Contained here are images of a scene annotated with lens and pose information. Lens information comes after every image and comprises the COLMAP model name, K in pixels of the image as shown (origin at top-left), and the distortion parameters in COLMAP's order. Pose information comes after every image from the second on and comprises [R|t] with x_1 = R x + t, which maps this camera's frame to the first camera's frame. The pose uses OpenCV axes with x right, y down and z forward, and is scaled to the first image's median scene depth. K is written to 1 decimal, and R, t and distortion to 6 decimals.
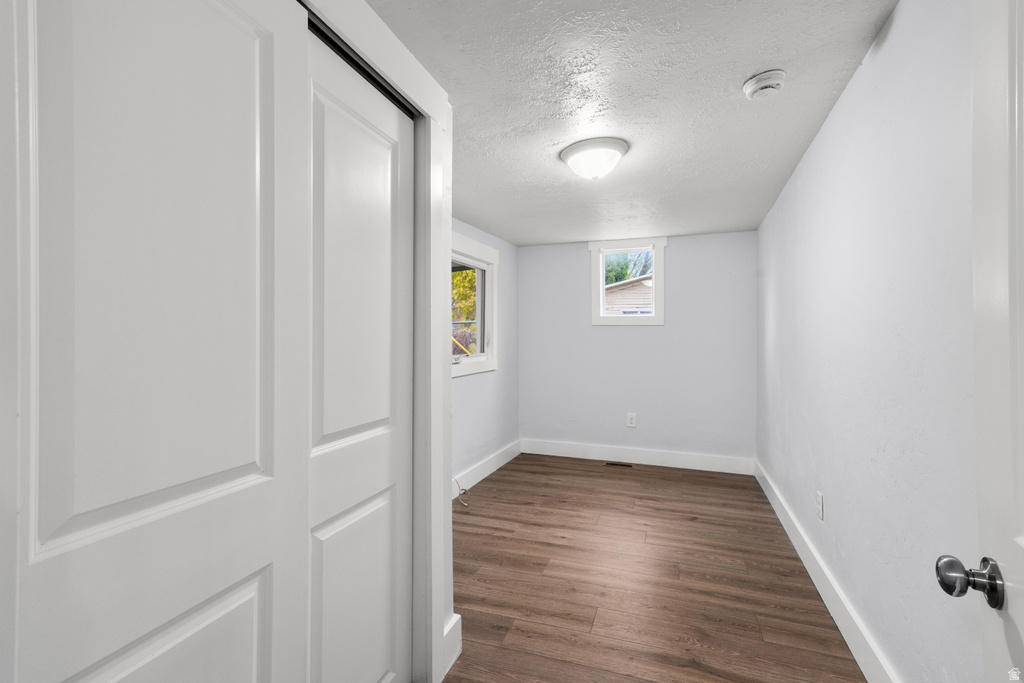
lens RADIAL K [[477.5, 0, 503.9], [0, 477.5, 341.0], [0, 0, 1]] dist [-0.002289, 0.000308]
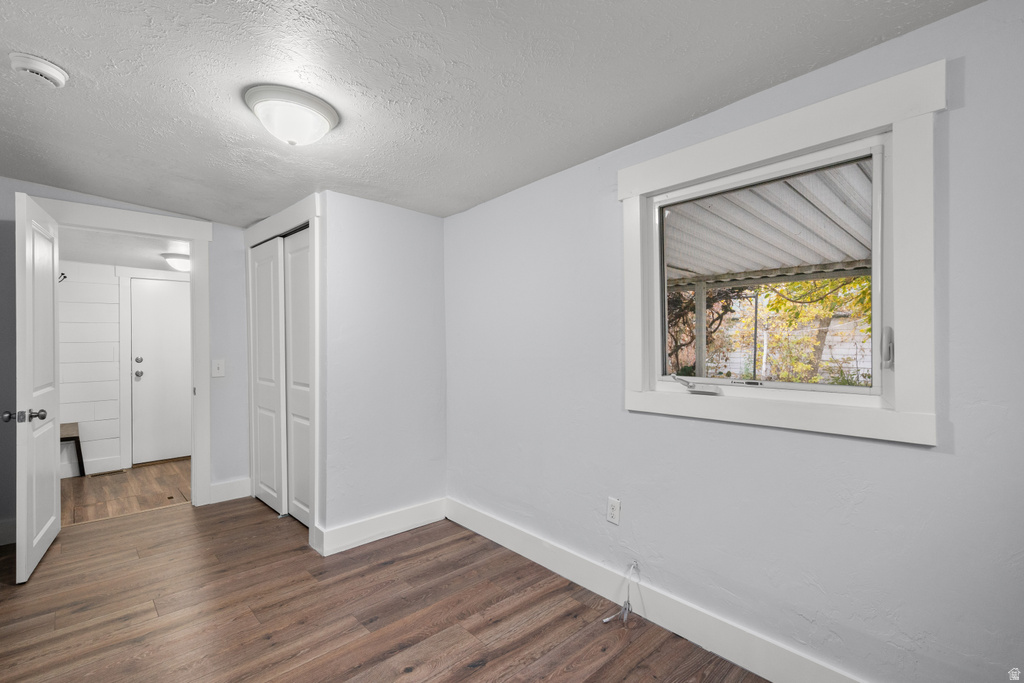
lens RADIAL K [[477.5, 0, 503.9], [0, 477.5, 341.0], [0, 0, 1]] dist [-0.002289, 0.000308]
pose [[-0.470309, -0.002175, -0.882499, 0.592835], [-0.003596, 0.999993, -0.000548, -0.002106], [0.882495, 0.002916, -0.470314, 1.375094]]
